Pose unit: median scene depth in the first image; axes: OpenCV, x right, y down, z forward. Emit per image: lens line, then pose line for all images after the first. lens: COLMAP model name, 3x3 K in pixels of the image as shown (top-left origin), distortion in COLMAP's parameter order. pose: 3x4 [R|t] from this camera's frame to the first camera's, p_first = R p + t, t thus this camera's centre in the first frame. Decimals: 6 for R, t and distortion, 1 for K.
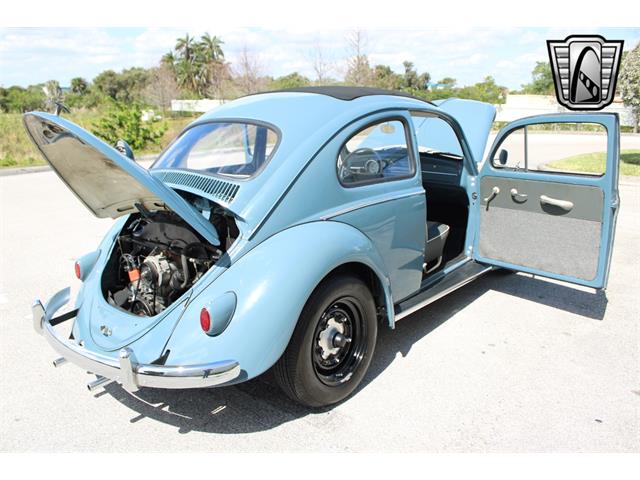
lens RADIAL K [[531.4, 0, 315.4], [0, 531.4, 249.3], [0, 0, 1]] dist [-0.164544, 0.149835]
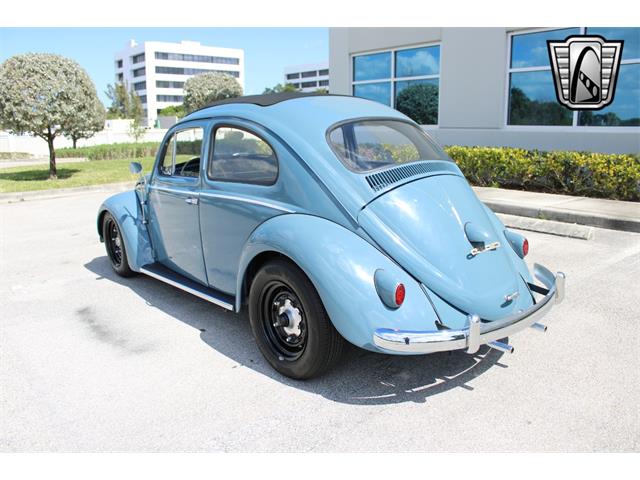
lens RADIAL K [[531.4, 0, 314.9], [0, 531.4, 240.0], [0, 0, 1]] dist [-0.164544, 0.149835]
pose [[0.151624, -0.208751, 0.966144, -0.097738], [0.278471, 0.946874, 0.160885, -0.016351], [-0.948401, 0.244649, 0.201700, 0.071986]]
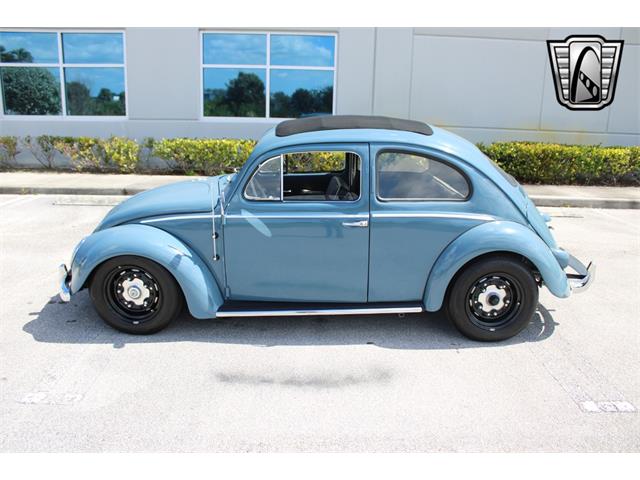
lens RADIAL K [[531.4, 0, 317.3], [0, 531.4, 238.2], [0, 0, 1]] dist [-0.164544, 0.149835]
pose [[-0.671957, -0.194784, 0.714516, -0.074532], [0.180785, 0.892463, 0.413311, -0.051848], [-0.718186, 0.406901, -0.564483, 0.167987]]
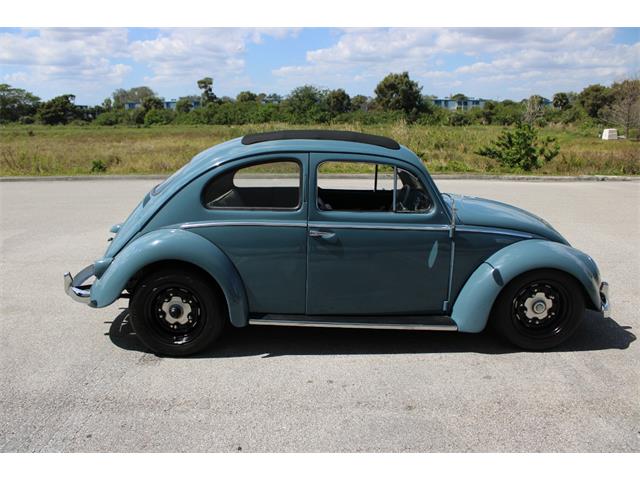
lens RADIAL K [[531.4, 0, 316.4], [0, 531.4, 239.6], [0, 0, 1]] dist [-0.164544, 0.149835]
pose [[0.628775, 0.177142, -0.757141, 0.090288], [-0.208532, 0.976452, 0.055275, -0.012319], [0.749104, 0.123133, 0.650908, 0.022579]]
